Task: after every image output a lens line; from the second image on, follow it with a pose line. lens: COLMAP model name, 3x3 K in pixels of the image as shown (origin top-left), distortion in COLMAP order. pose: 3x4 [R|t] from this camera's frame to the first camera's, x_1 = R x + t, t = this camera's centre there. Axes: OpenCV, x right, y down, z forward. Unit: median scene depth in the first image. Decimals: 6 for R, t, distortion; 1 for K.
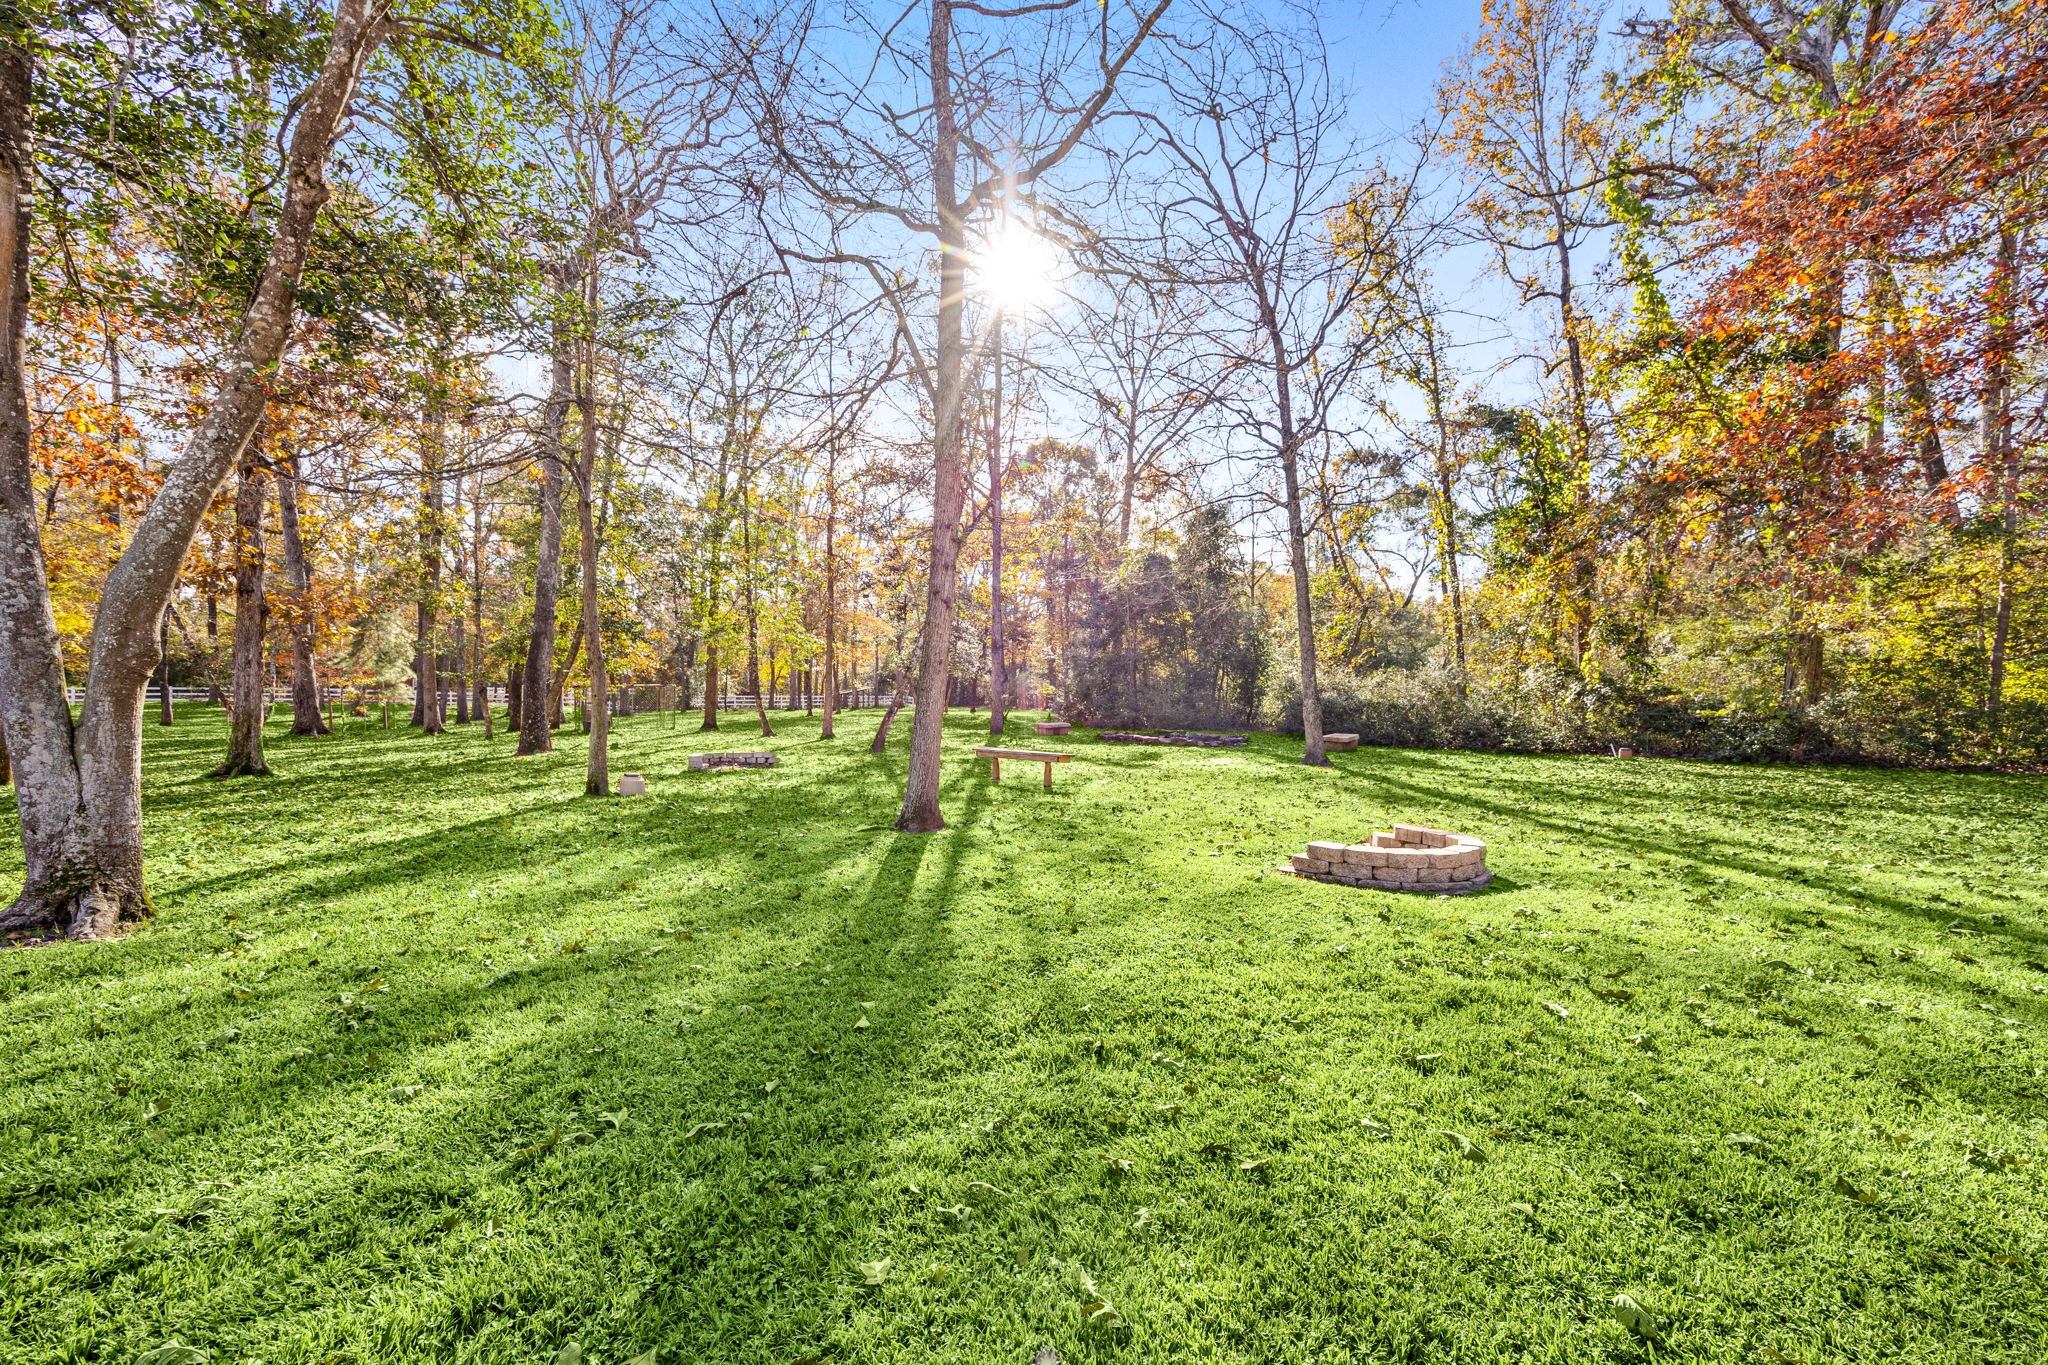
lens RADIAL K [[791.1, 0, 1027.7], [0, 791.1, 691.0], [0, 0, 1]] dist [0.000381, 0.000191]
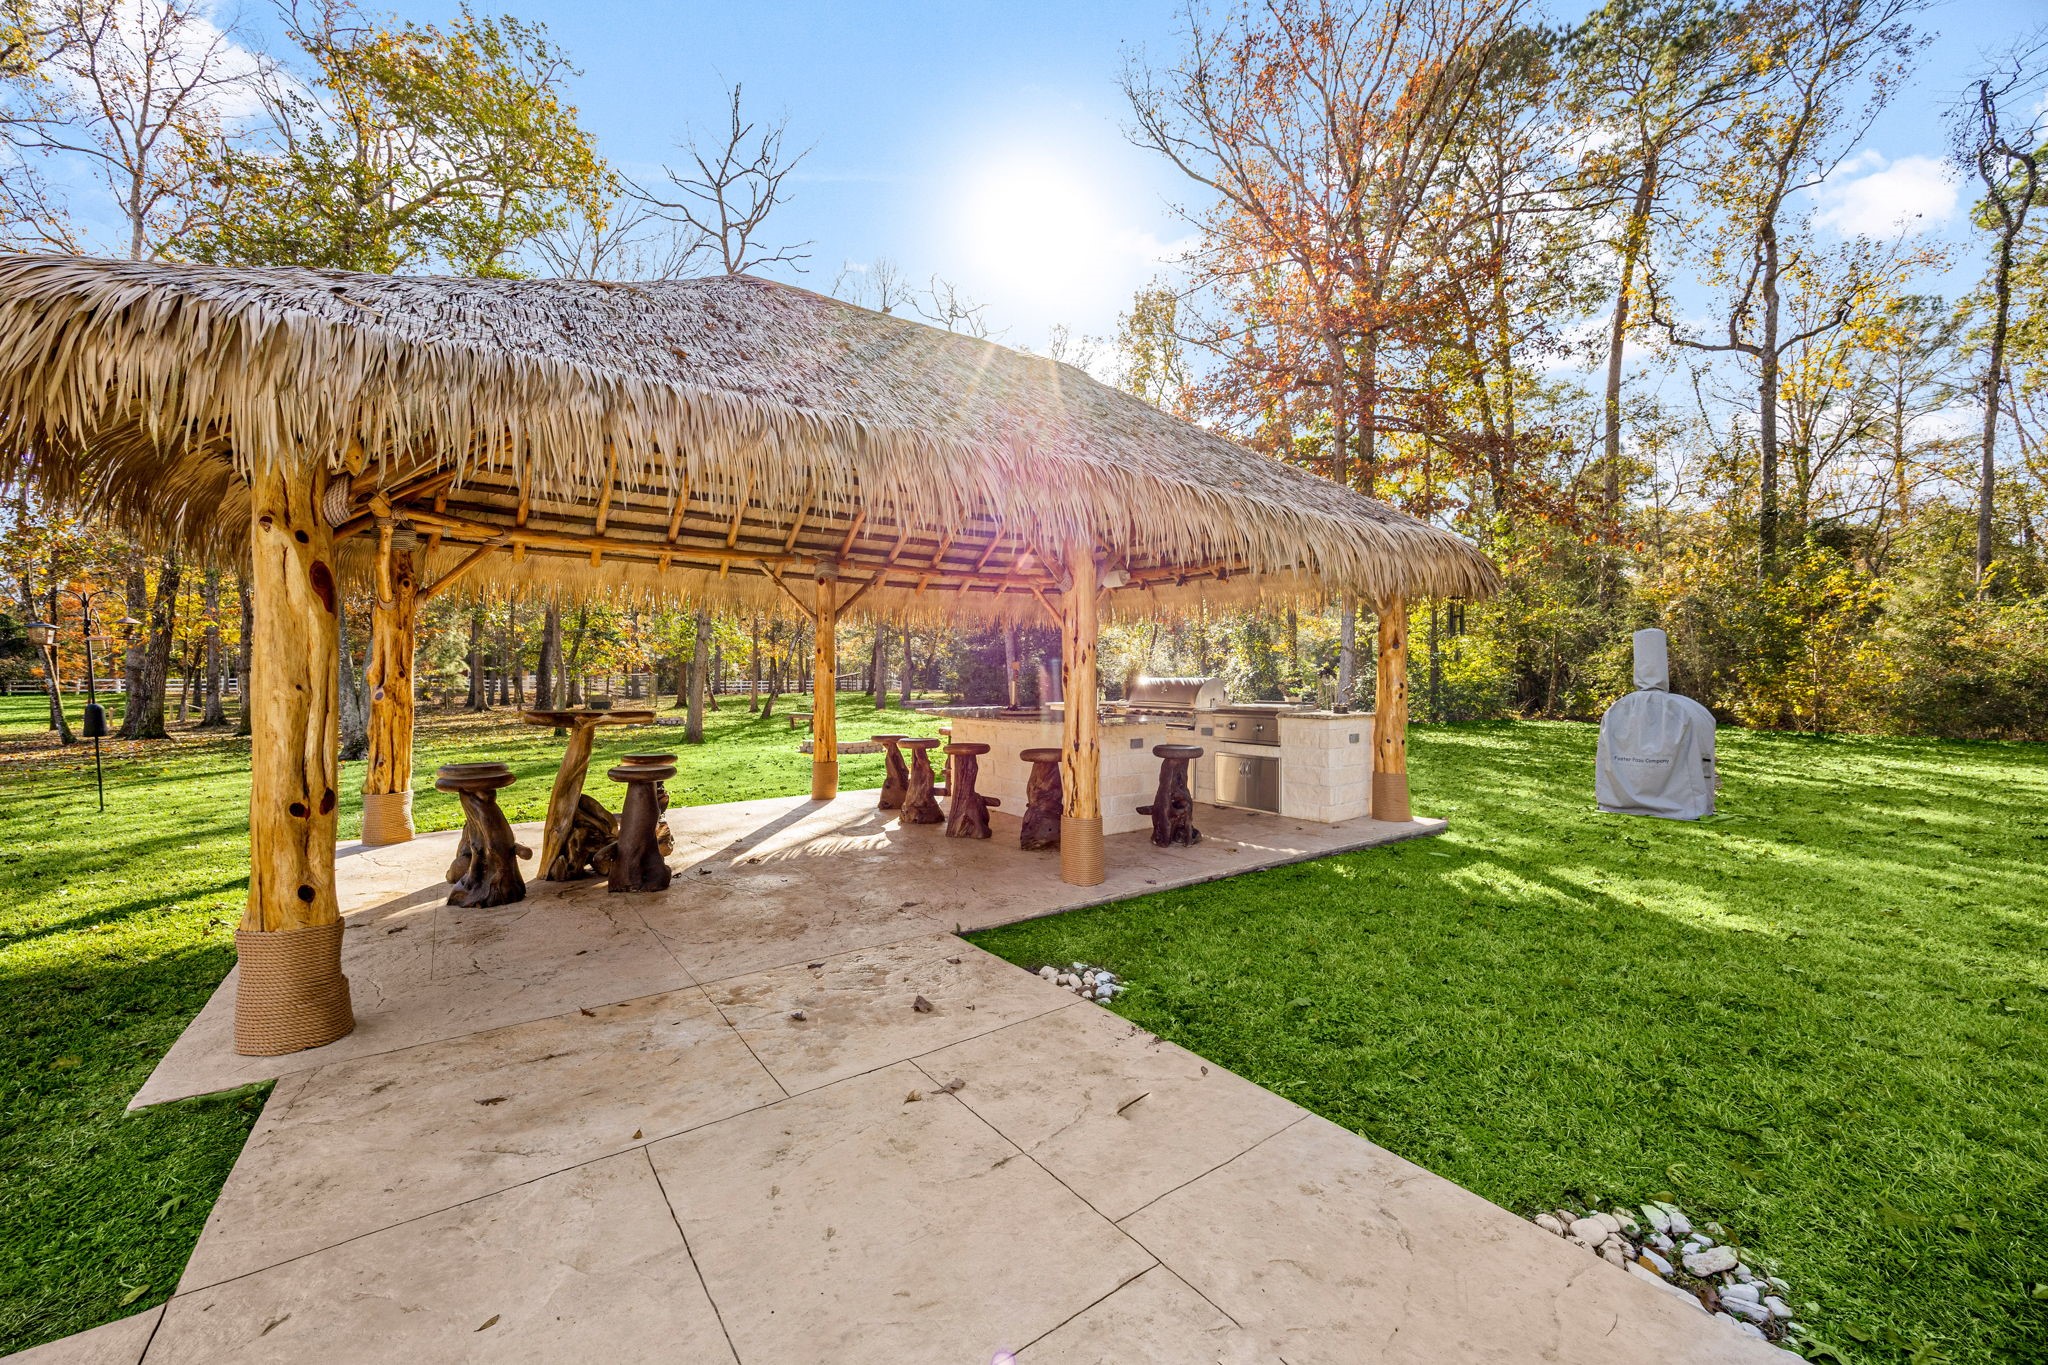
lens RADIAL K [[791.1, 0, 1027.7], [0, 791.1, 691.0], [0, 0, 1]] dist [0.000381, 0.000191]
pose [[0.998983, 0.005606, -0.044749, 0.199303], [-0.005186, 0.999941, 0.009499, -0.000109], [0.044800, -0.009258, 0.998953, -0.254992]]
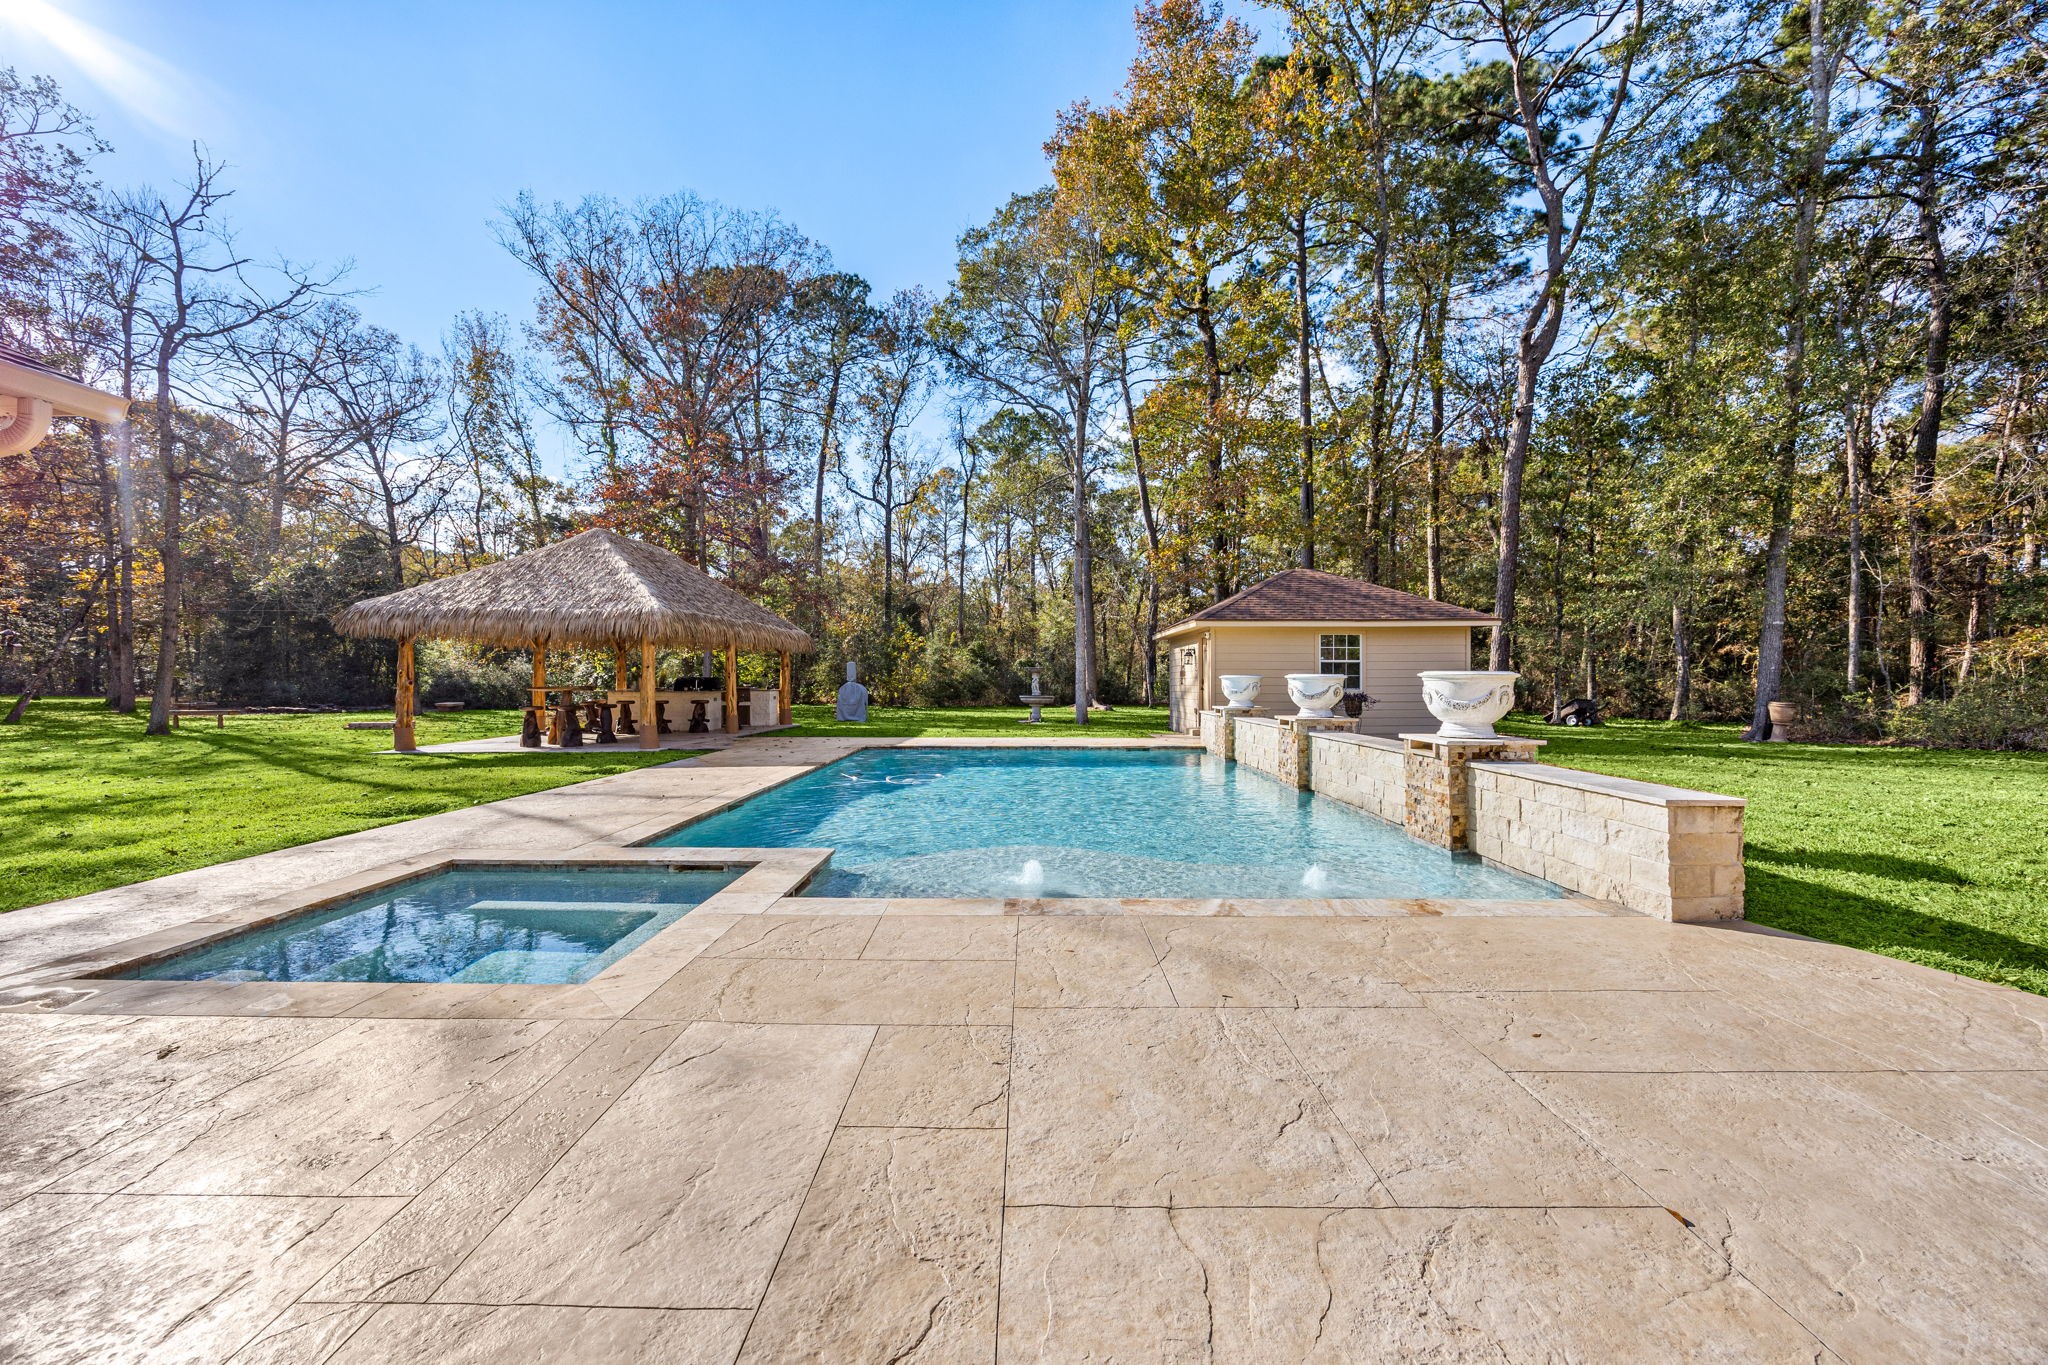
lens RADIAL K [[791.1, 0, 1027.7], [0, 791.1, 691.0], [0, 0, 1]] dist [0.000381, 0.000191]
pose [[0.645289, 0.001791, 0.763936, -0.043775], [-0.005481, 0.999982, 0.002285, 0.005395], [-0.763919, -0.005662, 0.645288, -0.564217]]
